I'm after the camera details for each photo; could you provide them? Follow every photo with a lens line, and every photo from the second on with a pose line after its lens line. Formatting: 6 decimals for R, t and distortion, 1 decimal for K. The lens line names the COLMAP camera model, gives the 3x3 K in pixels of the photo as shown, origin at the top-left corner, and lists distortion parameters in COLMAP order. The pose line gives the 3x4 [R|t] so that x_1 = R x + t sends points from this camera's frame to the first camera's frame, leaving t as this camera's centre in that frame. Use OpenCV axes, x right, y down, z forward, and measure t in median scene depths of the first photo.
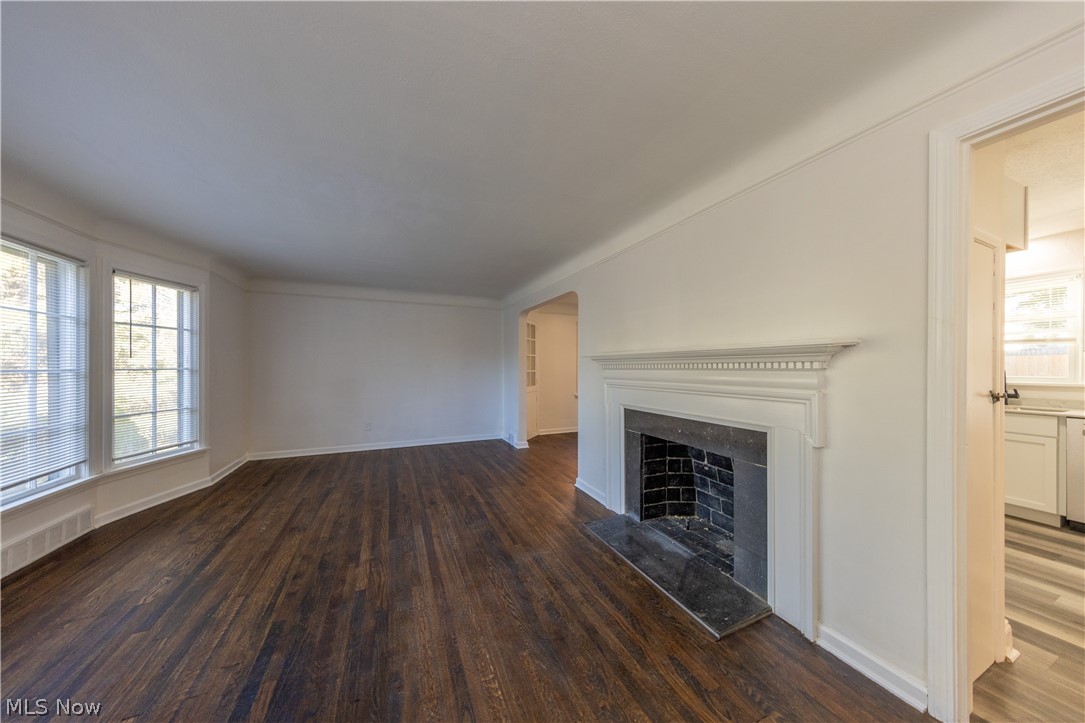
lens RADIAL K [[343.1, 0, 551.0], [0, 343.1, 365.0], [0, 0, 1]] dist [-0.006163, -0.000038]
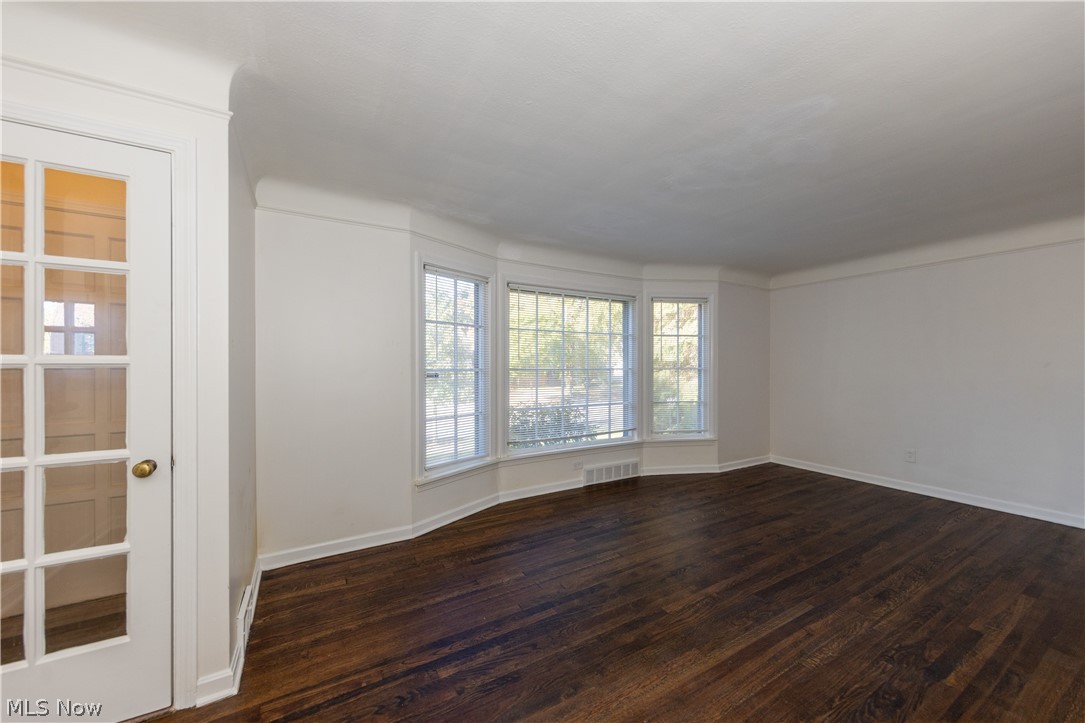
lens RADIAL K [[401.5, 0, 545.3], [0, 401.5, 364.1], [0, 0, 1]] dist [0.001499, 0.000135]
pose [[0.090613, -0.003269, -0.995881, 0.399109], [0.005570, 0.999981, -0.002776, -0.005254], [0.995871, -0.005295, 0.090630, 0.468520]]
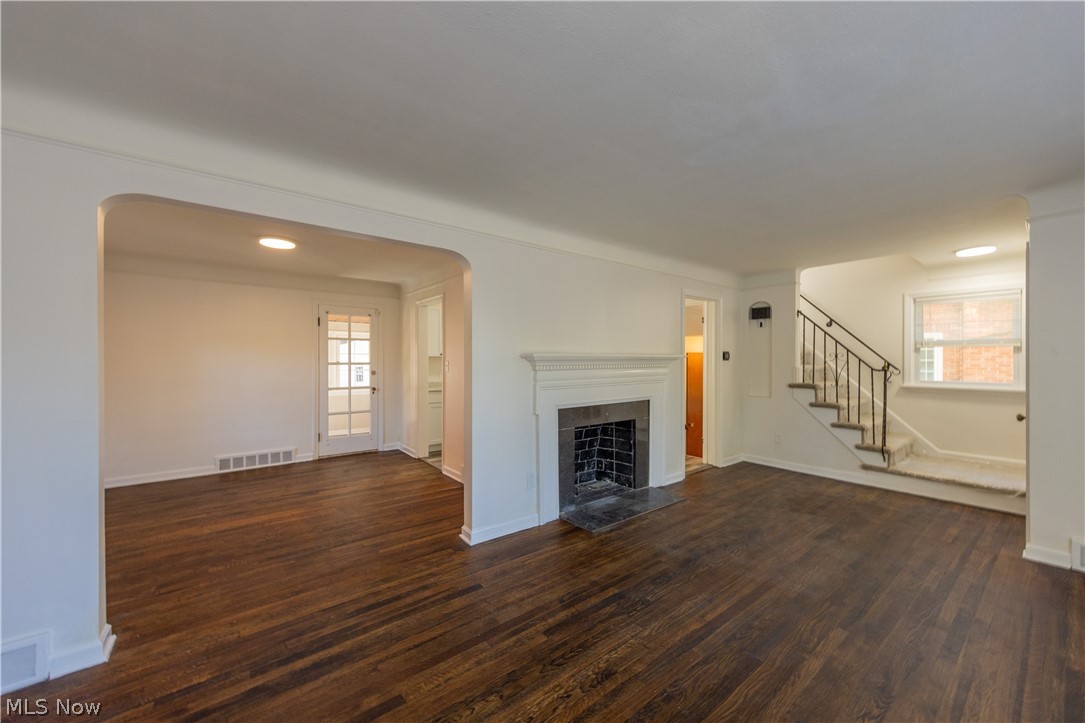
lens RADIAL K [[401.5, 0, 540.9], [0, 401.5, 361.8], [0, 0, 1]] dist [0.001499, 0.000135]
pose [[-0.208038, -0.007978, 0.978088, -1.120711], [-0.001636, 0.999968, 0.007808, -0.025539], [-0.978119, 0.000024, -0.208044, 1.581328]]
